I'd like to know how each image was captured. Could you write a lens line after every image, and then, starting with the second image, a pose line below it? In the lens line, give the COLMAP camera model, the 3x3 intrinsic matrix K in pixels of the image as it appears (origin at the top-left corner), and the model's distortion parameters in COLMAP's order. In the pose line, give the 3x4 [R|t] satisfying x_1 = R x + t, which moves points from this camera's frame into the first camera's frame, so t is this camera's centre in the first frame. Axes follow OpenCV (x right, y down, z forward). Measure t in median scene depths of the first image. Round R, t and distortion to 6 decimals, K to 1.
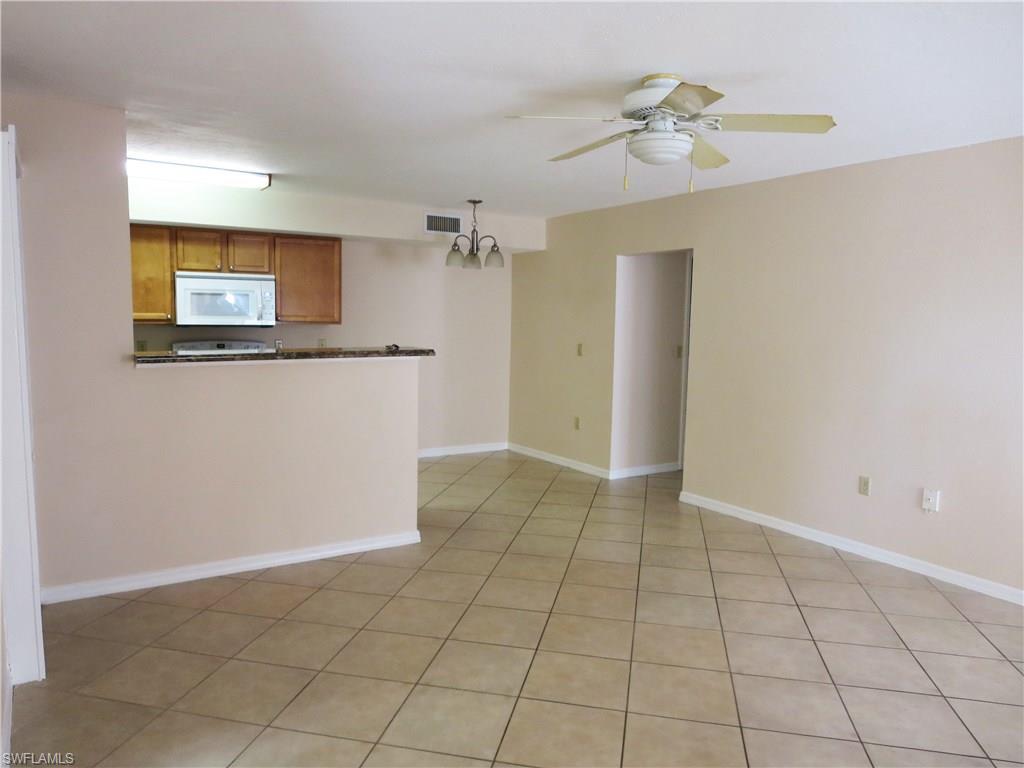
lens RADIAL K [[744.9, 0, 512.0], [0, 744.9, 384.0], [0, 0, 1]] dist [-0.026248, -0.002006]
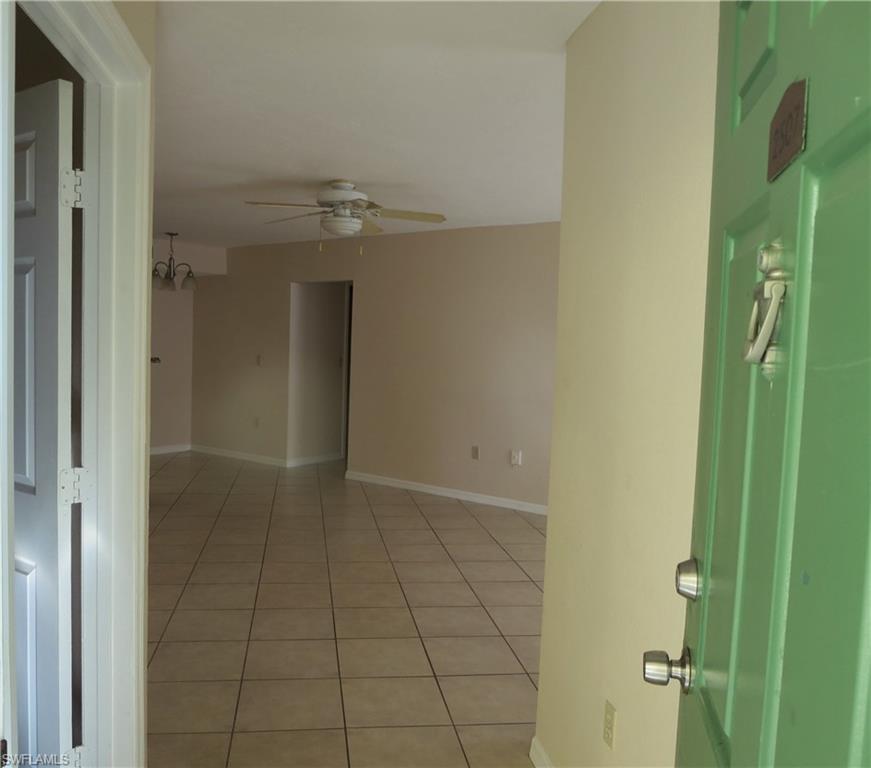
lens RADIAL K [[840.0, 0, 435.5], [0, 840.0, 384.0], [0, 0, 1]] dist [-0.006569, -0.002598]
pose [[0.935294, -0.009862, 0.353735, -0.136788], [0.020326, 0.999458, -0.025878, 0.036760], [-0.353288, 0.031394, 0.934988, -0.399021]]
